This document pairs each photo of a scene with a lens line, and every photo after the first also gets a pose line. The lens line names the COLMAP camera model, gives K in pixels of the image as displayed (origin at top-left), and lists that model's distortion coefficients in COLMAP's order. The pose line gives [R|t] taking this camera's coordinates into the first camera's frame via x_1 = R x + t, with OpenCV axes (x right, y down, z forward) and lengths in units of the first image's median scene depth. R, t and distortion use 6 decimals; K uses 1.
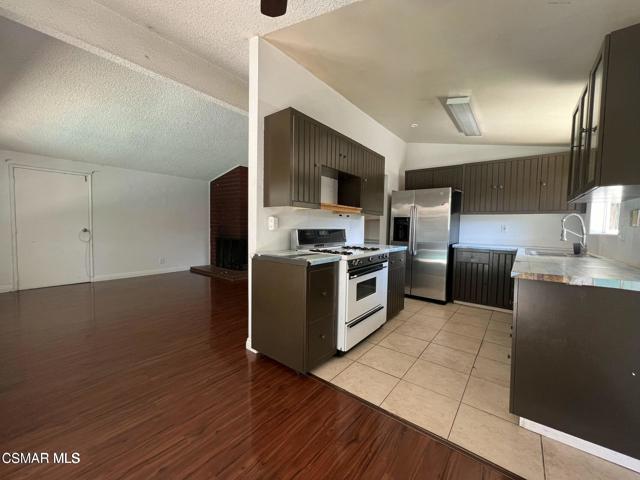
lens RADIAL K [[255.6, 0, 318.9], [0, 255.6, 237.8], [0, 0, 1]] dist [-0.000385, 0.000233]
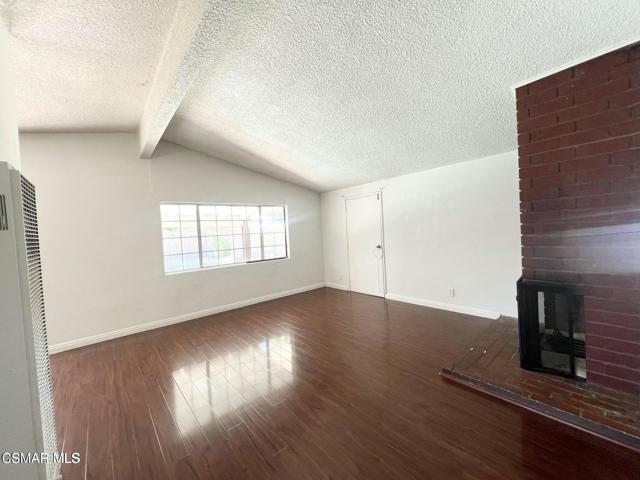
lens RADIAL K [[255.6, 0, 318.9], [0, 255.6, 237.8], [0, 0, 1]] dist [-0.000385, 0.000233]
pose [[-0.189010, 0.020300, -0.981765, 0.153074], [0.005698, 0.999792, 0.019575, -0.091127], [0.981959, -0.001894, -0.189087, 1.000893]]
